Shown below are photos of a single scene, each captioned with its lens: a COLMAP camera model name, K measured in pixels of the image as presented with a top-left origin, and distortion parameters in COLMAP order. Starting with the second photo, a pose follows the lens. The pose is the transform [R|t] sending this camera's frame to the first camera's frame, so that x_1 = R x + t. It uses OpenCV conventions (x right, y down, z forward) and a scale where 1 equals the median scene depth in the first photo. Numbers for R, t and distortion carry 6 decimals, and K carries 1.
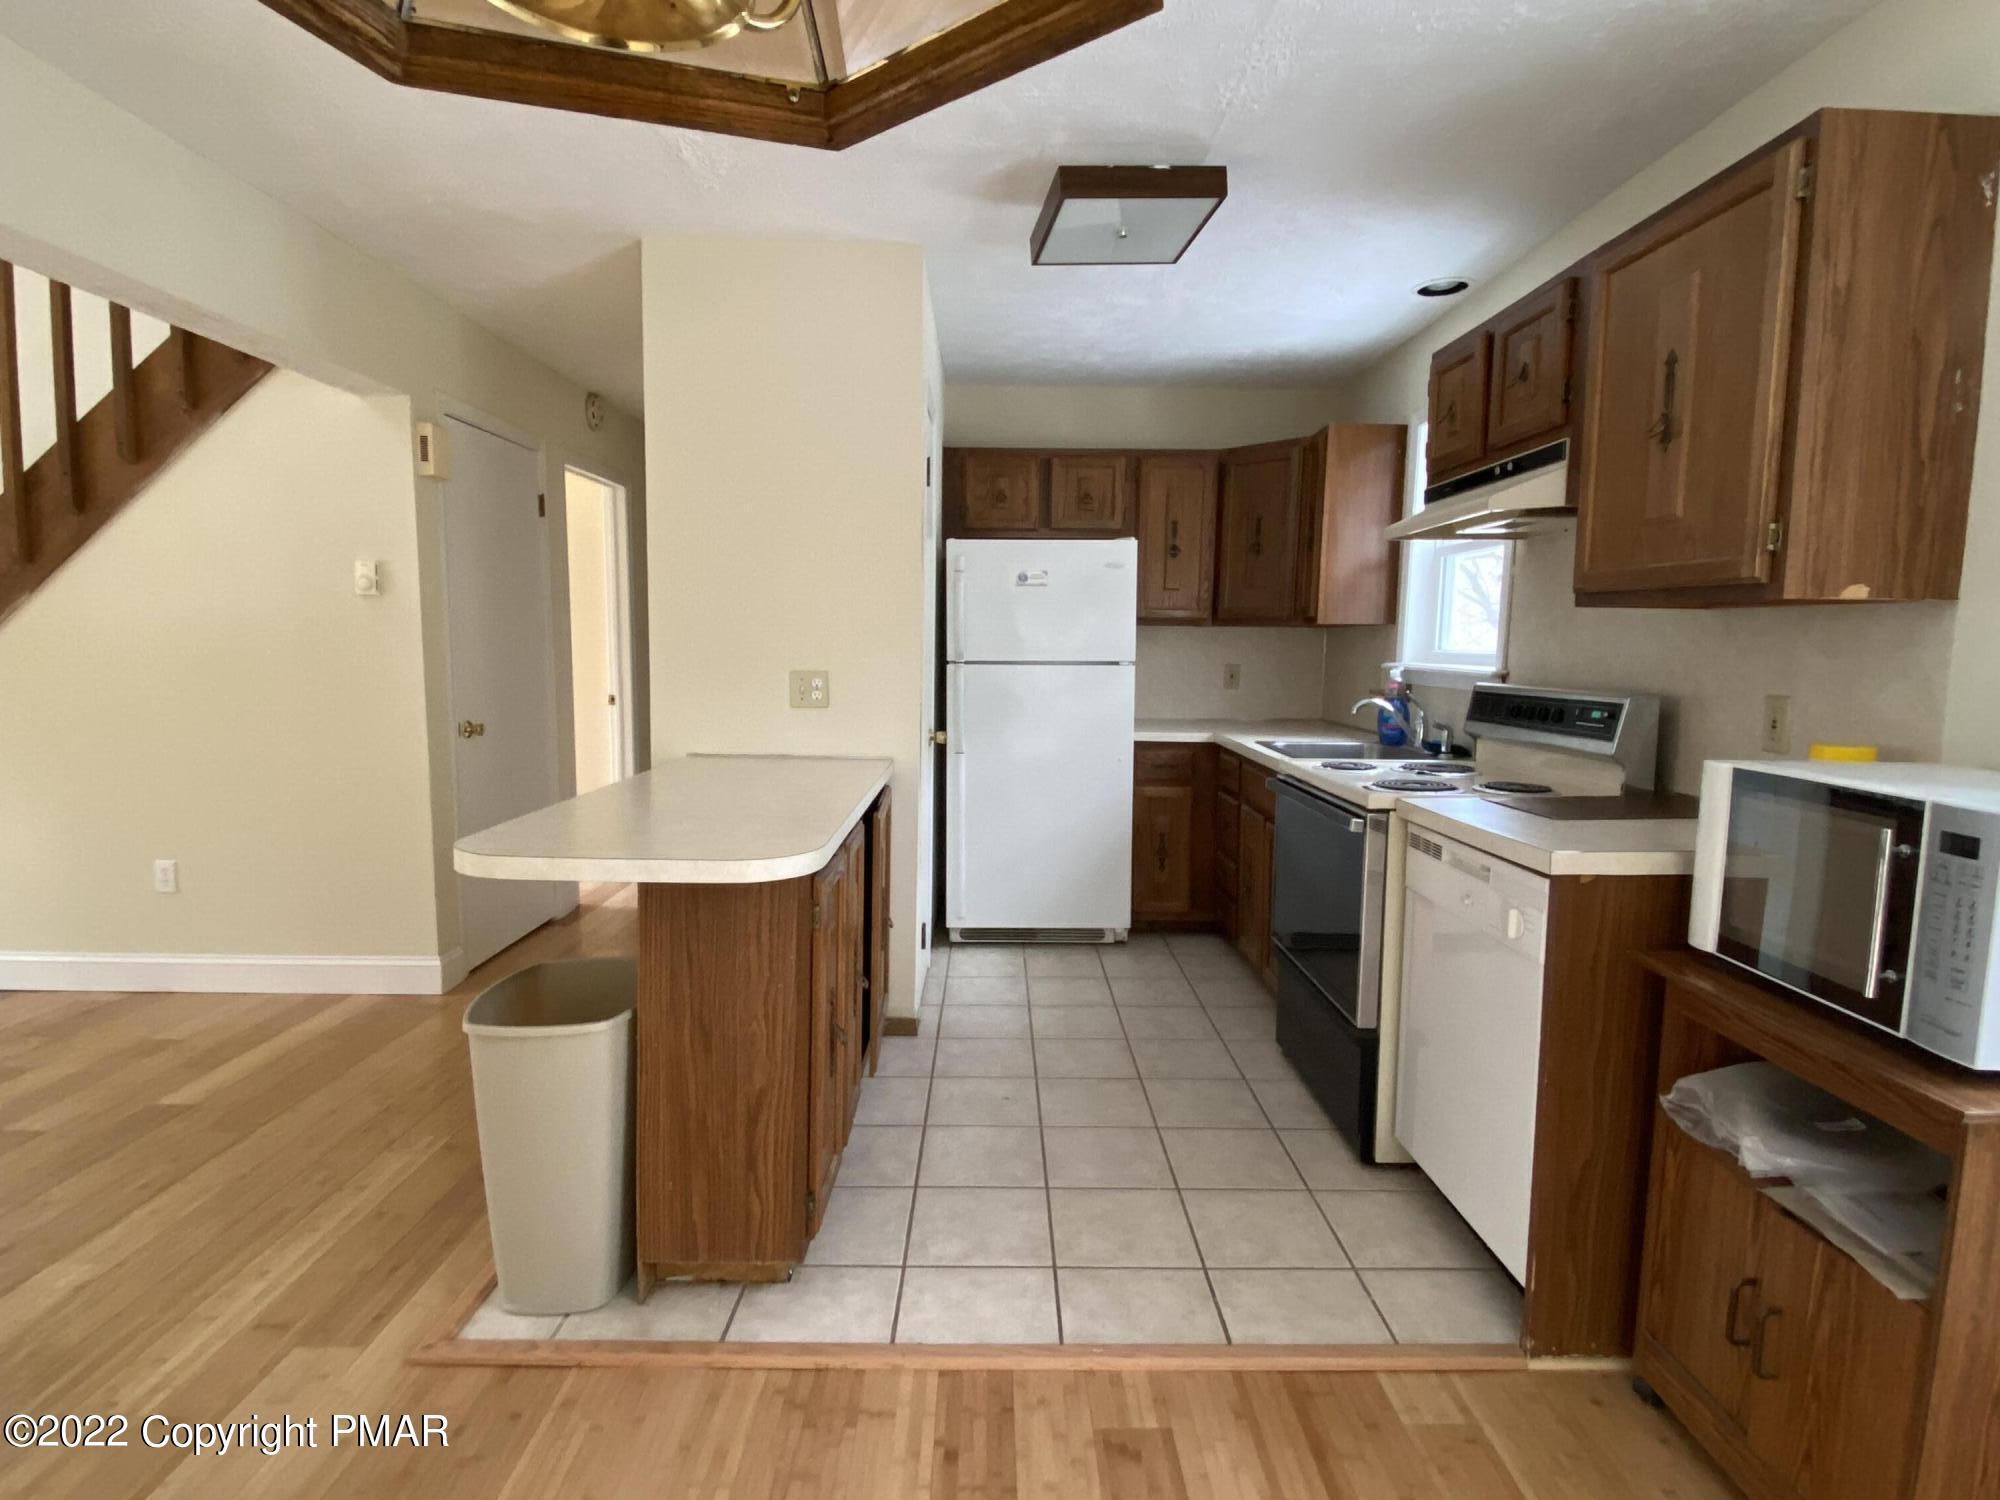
lens RADIAL K [[1046.5, 0, 1008.1], [0, 1046.5, 749.5], [0, 0, 1]] dist [0.016135, -0.020626]
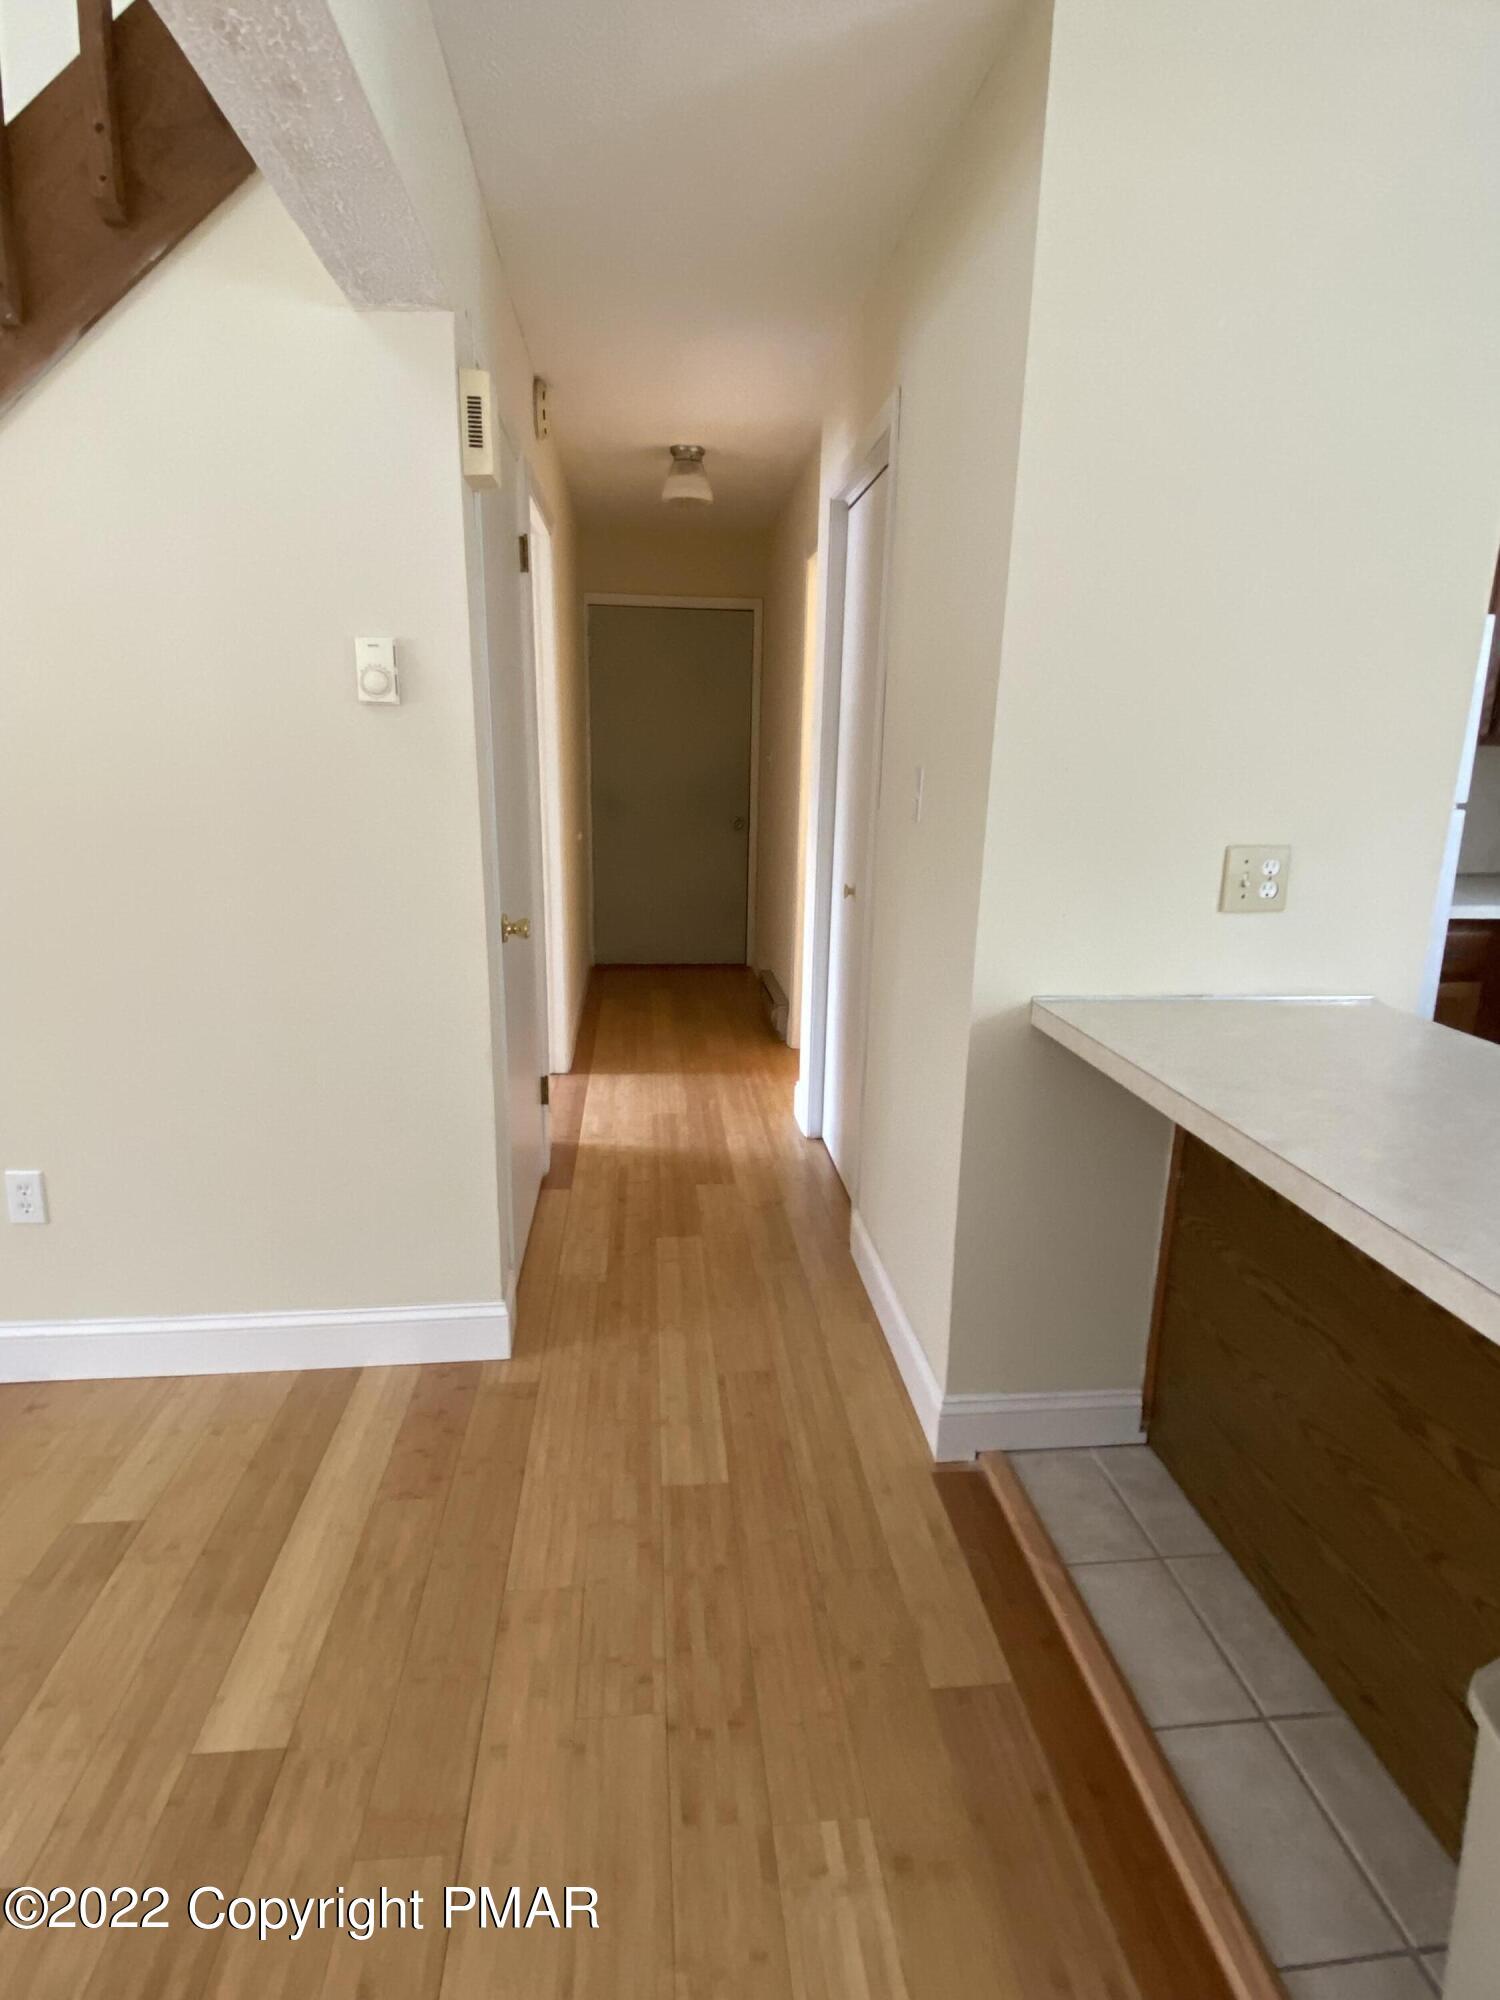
lens RADIAL K [[1018.6, 0, 750.0], [0, 1018.6, 1000.0], [0, 0, 1]] dist [0.014098, -0.018997]
pose [[0.995402, -0.020422, 0.093585, -0.534675], [0.007660, 0.990850, 0.134750, -0.072147], [-0.095480, -0.133413, 0.986450, 0.491571]]
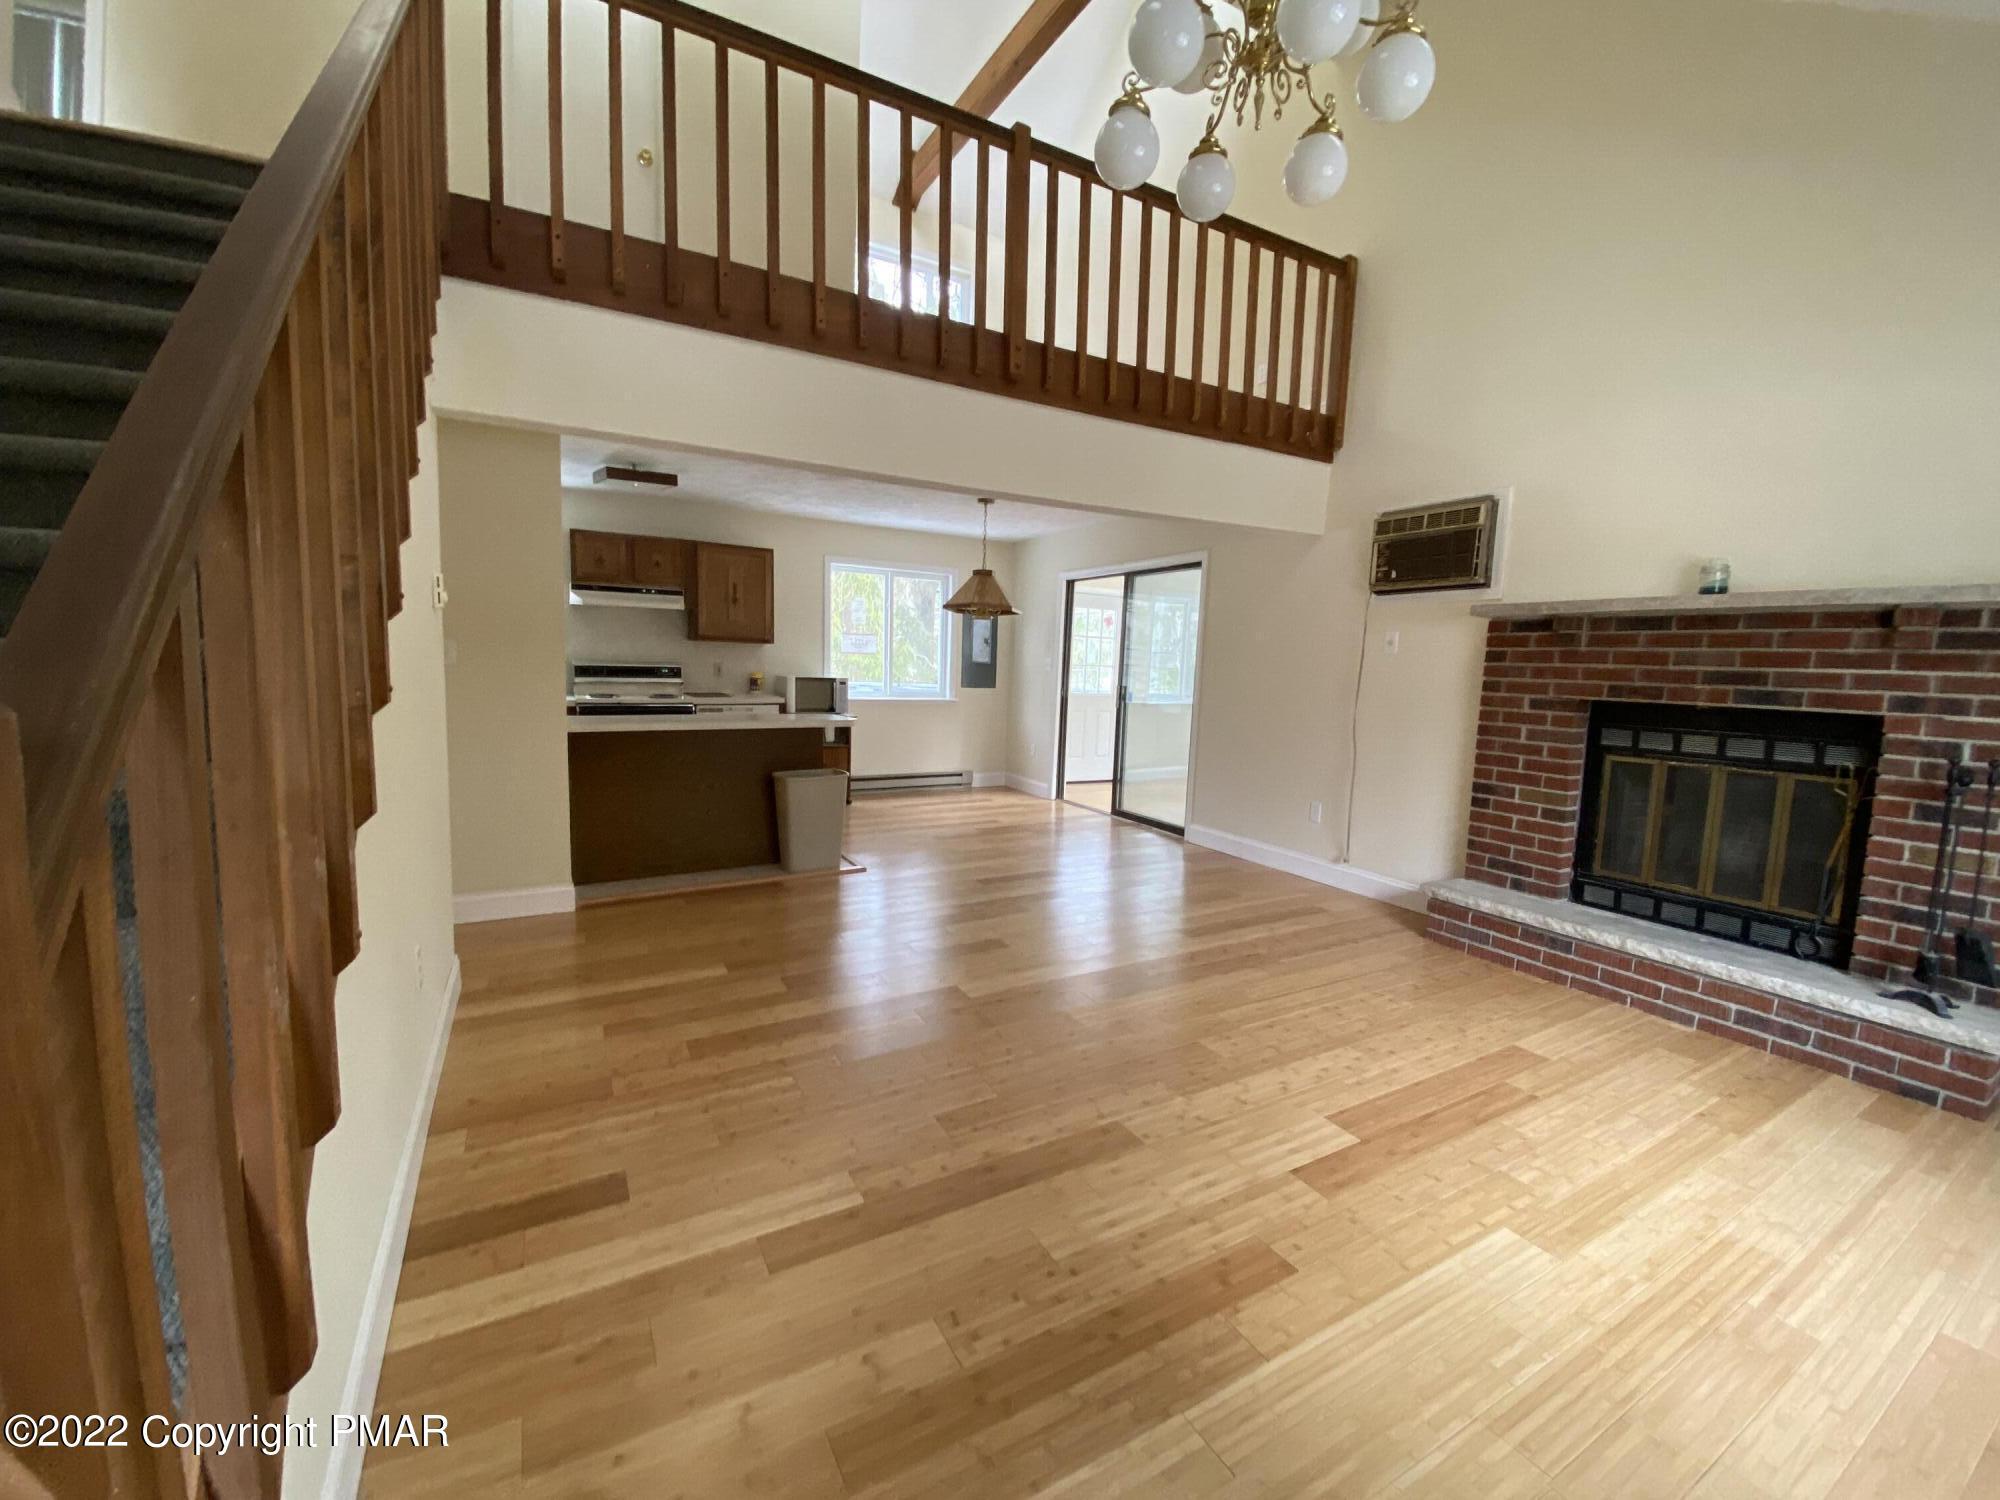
lens RADIAL K [[798.4, 0, 1004.5], [0, 798.4, 747.6], [0, 0, 1]] dist [0.025392, -0.020064]
pose [[-0.477124, -0.124636, 0.869953, -1.762582], [0.053882, 0.983882, 0.170510, -0.135293], [-0.877183, 0.128230, -0.462718, 1.030749]]
